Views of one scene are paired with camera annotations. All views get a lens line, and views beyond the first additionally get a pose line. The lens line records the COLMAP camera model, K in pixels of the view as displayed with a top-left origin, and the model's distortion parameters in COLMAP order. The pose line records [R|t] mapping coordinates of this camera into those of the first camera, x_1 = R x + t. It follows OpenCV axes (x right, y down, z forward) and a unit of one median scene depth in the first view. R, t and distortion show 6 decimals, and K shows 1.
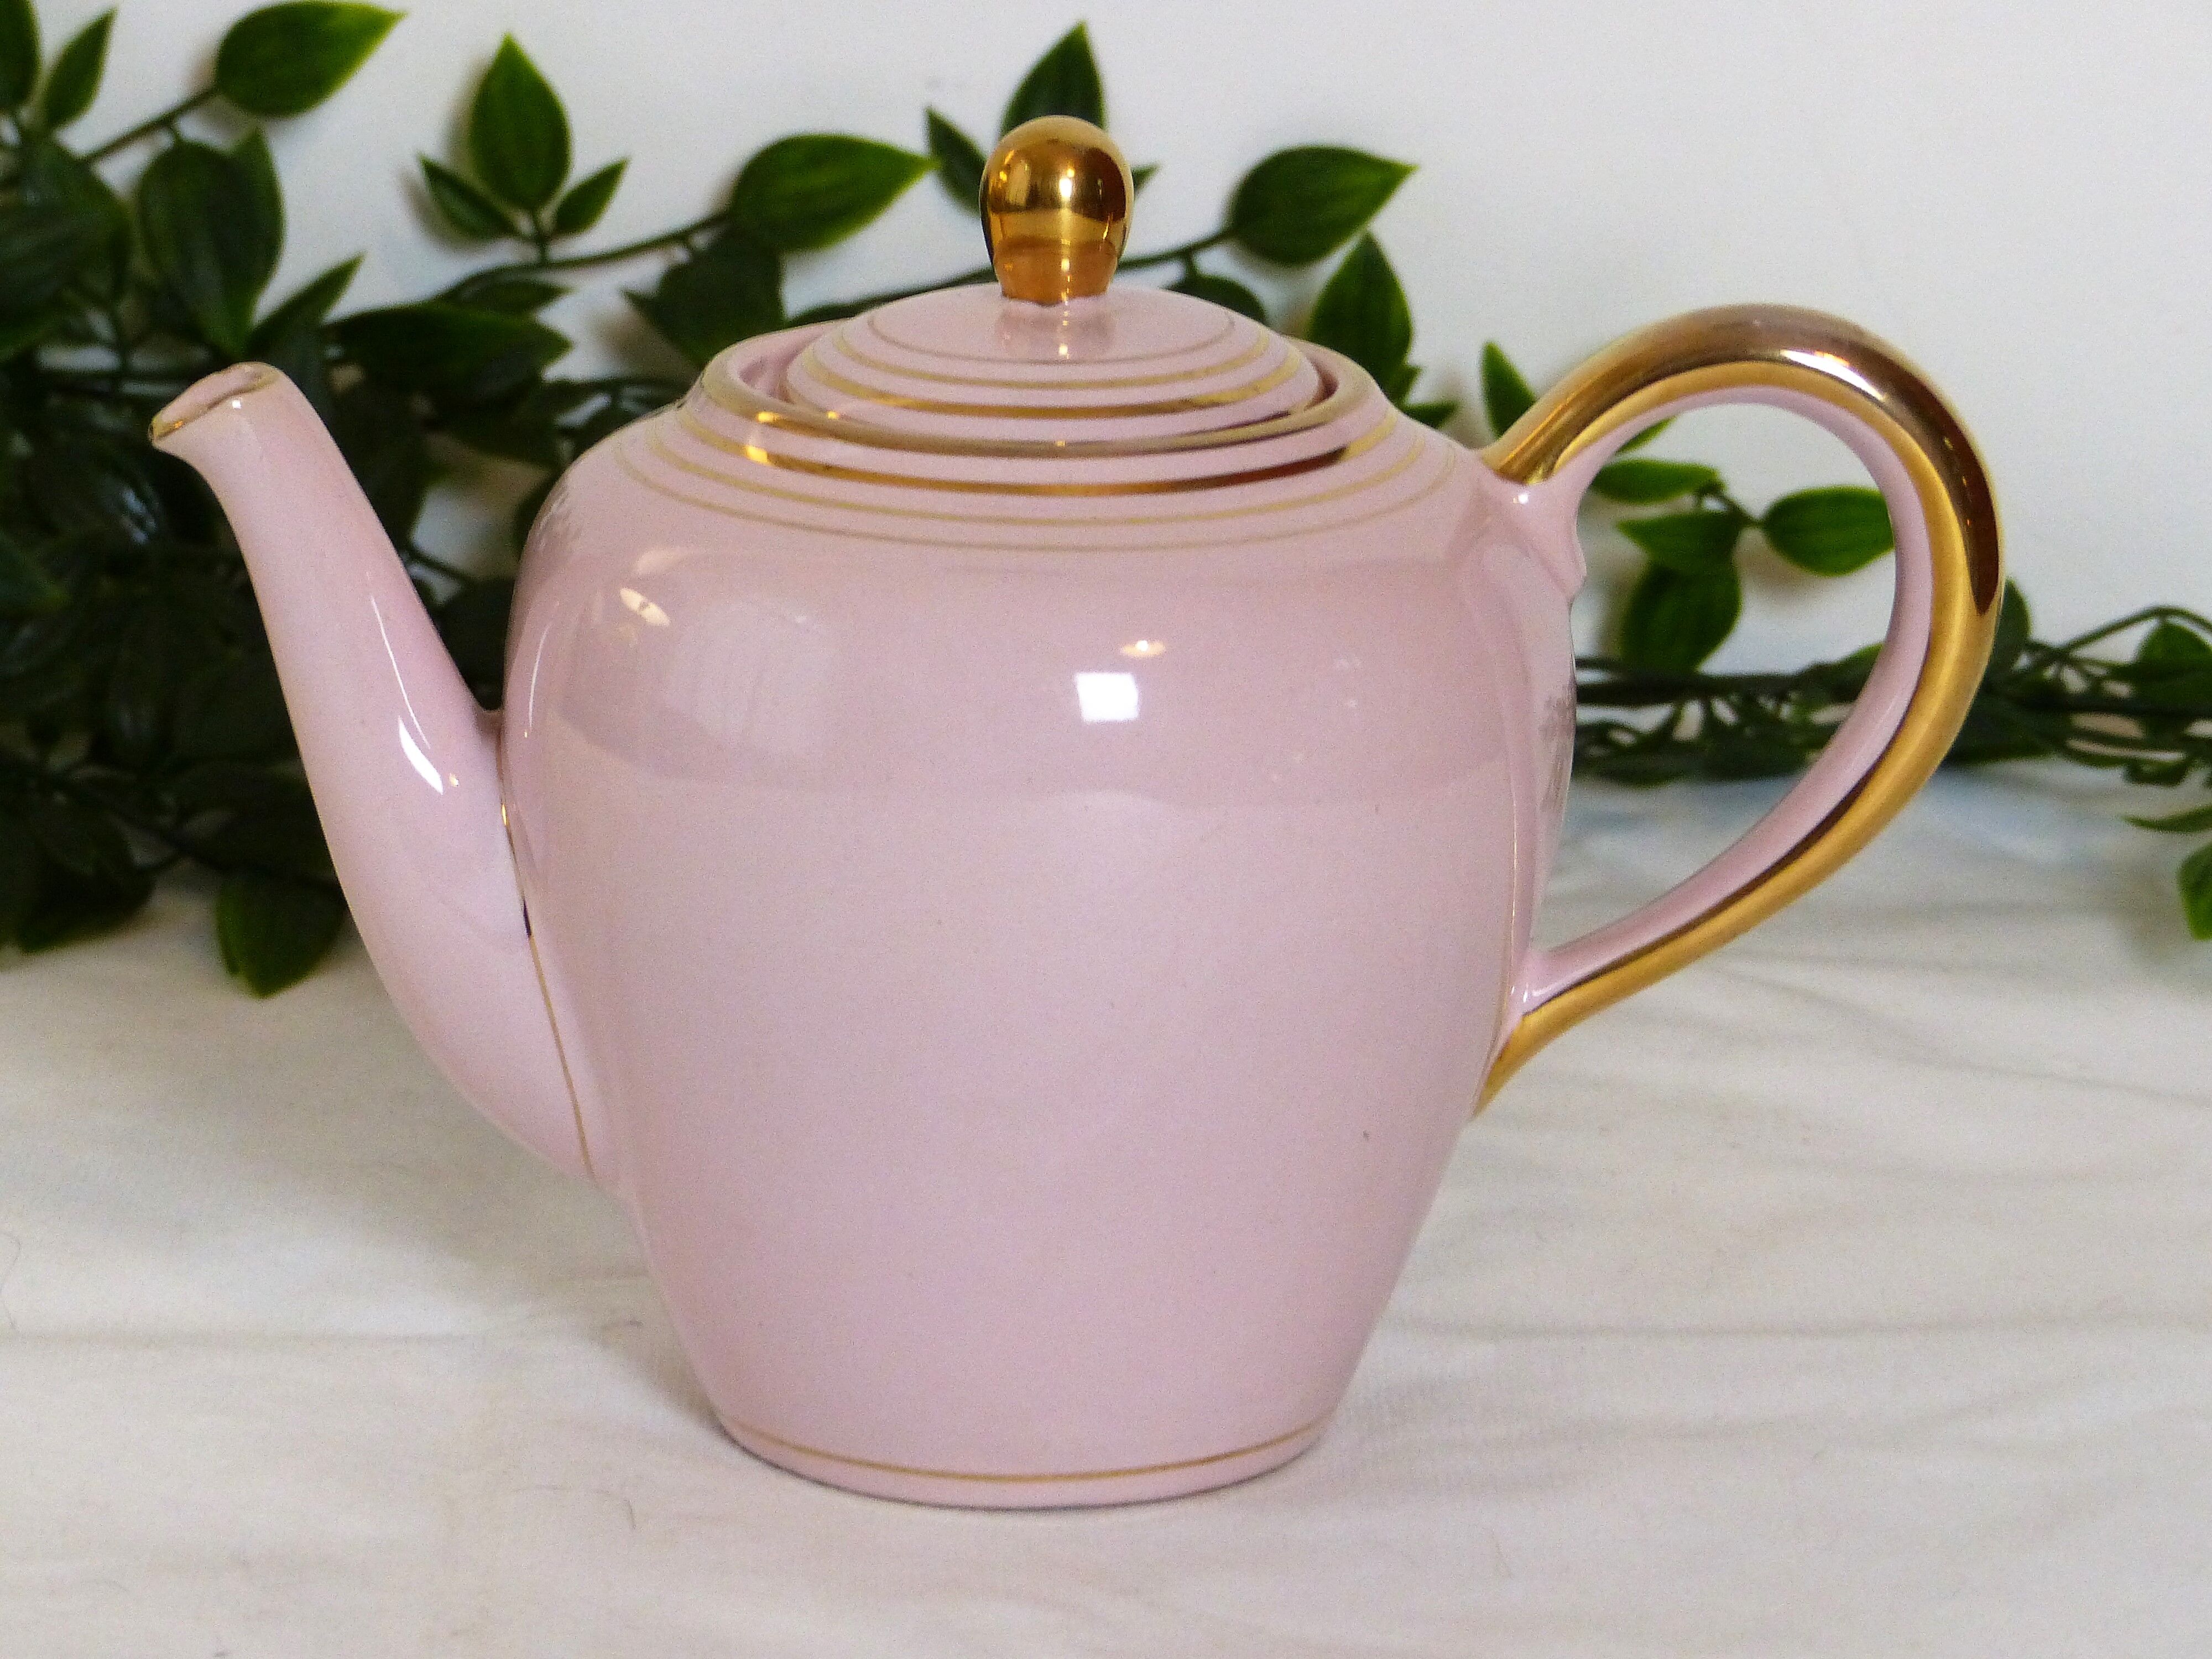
lens RADIAL K [[10118.8, 0, 1106.0], [0, 10118.8, 829.5], [0, 0, 1]] dist [-5.142224, 1.921695]
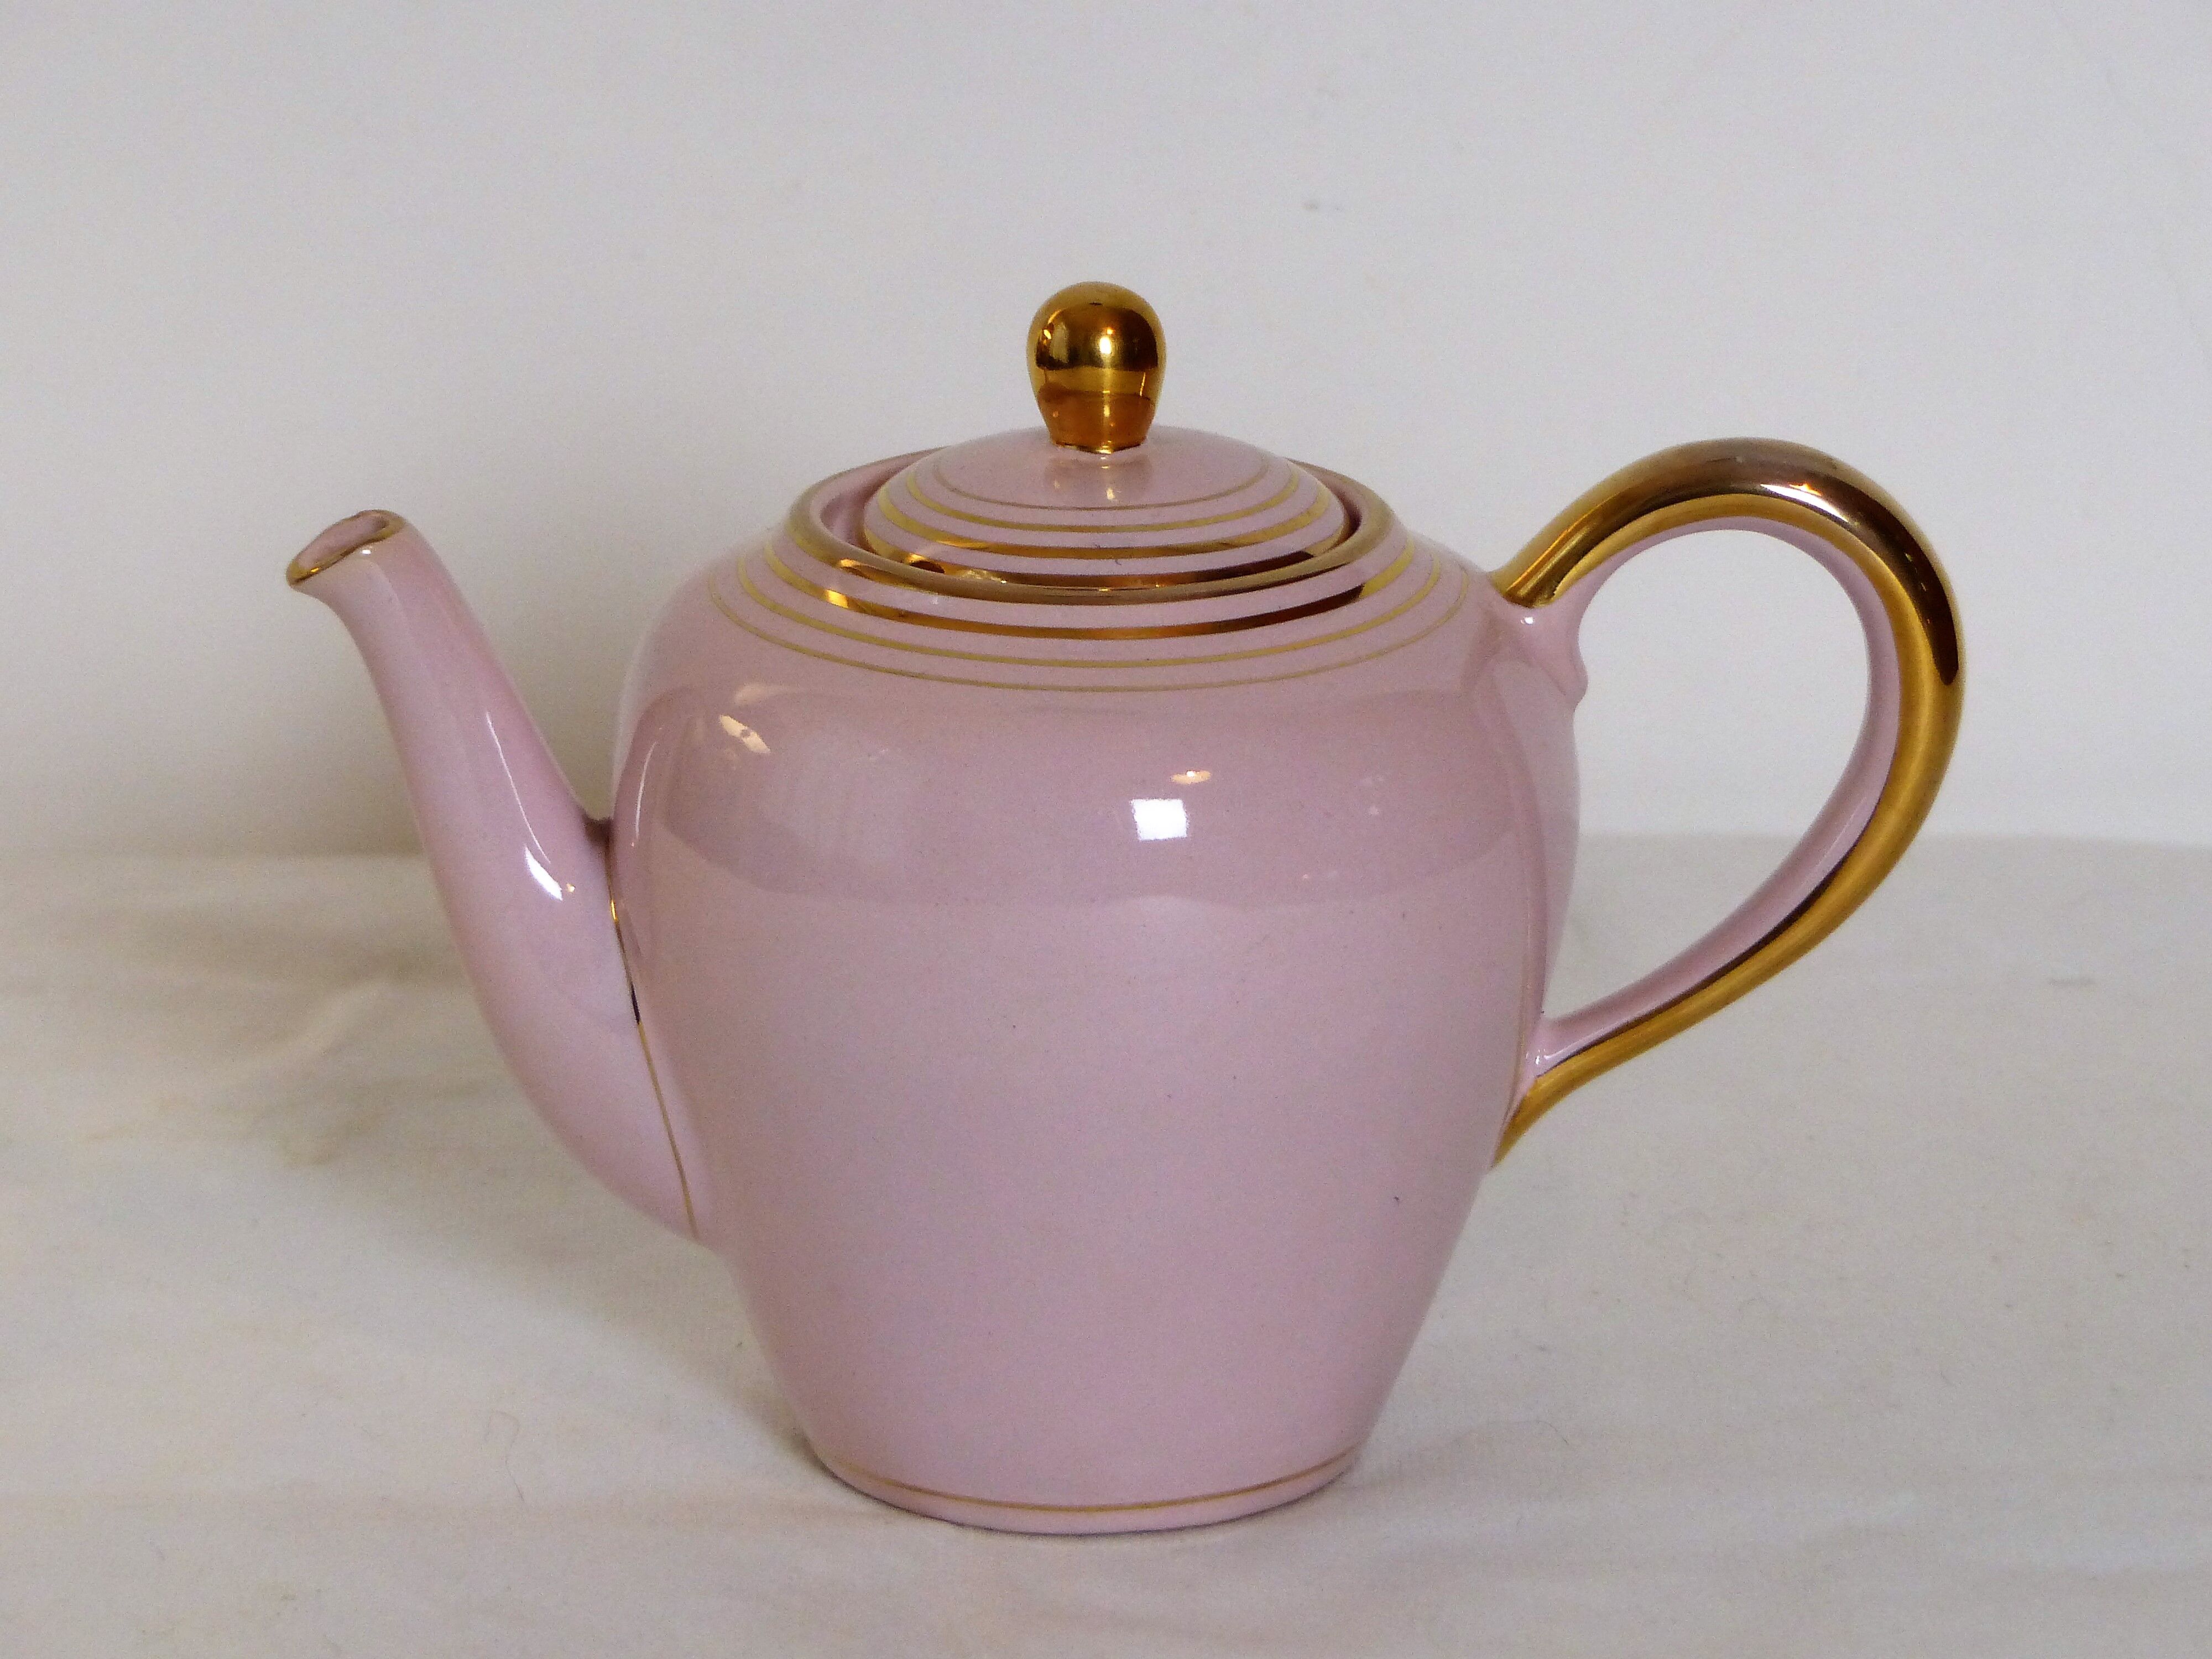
lens RADIAL K [[10780.3, 0, 1106.0], [0, 10780.3, 829.5], [0, 0, 1]] dist [-5.288946, 1.786576]
pose [[0.999935, -0.011001, -0.003056, -0.002051], [0.011010, 0.999936, 0.002692, -0.013774], [0.003027, -0.002726, 0.999992, -0.192849]]
